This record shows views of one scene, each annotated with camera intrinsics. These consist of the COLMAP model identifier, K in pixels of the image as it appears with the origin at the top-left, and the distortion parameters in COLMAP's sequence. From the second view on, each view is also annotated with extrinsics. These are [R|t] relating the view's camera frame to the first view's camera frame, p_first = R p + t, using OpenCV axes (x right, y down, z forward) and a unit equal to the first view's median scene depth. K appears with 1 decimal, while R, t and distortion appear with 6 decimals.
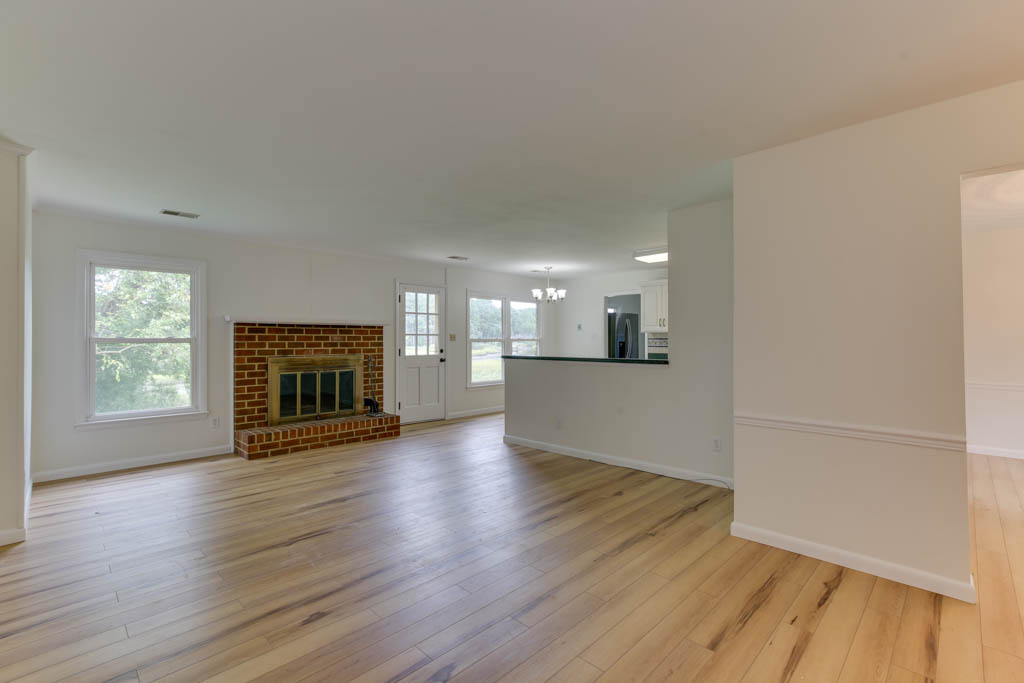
lens RADIAL K [[466.4, 0, 509.7], [0, 466.4, 335.2], [0, 0, 1]] dist [0.001500, -0.000336]
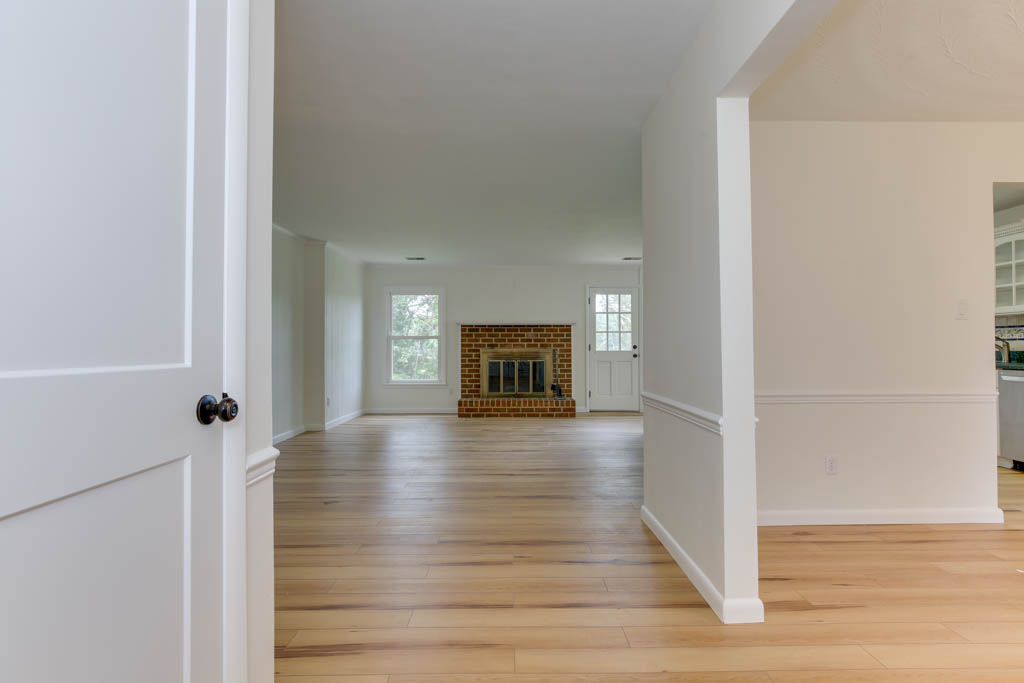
lens RADIAL K [[466.4, 0, 511.0], [0, 466.4, 345.7], [0, 0, 1]] dist [0.001500, -0.000336]
pose [[0.719191, 0.002101, -0.694810, 0.492517], [0.007814, 0.999908, 0.011111, 0.020787], [0.694769, -0.013420, 0.719108, 0.045983]]
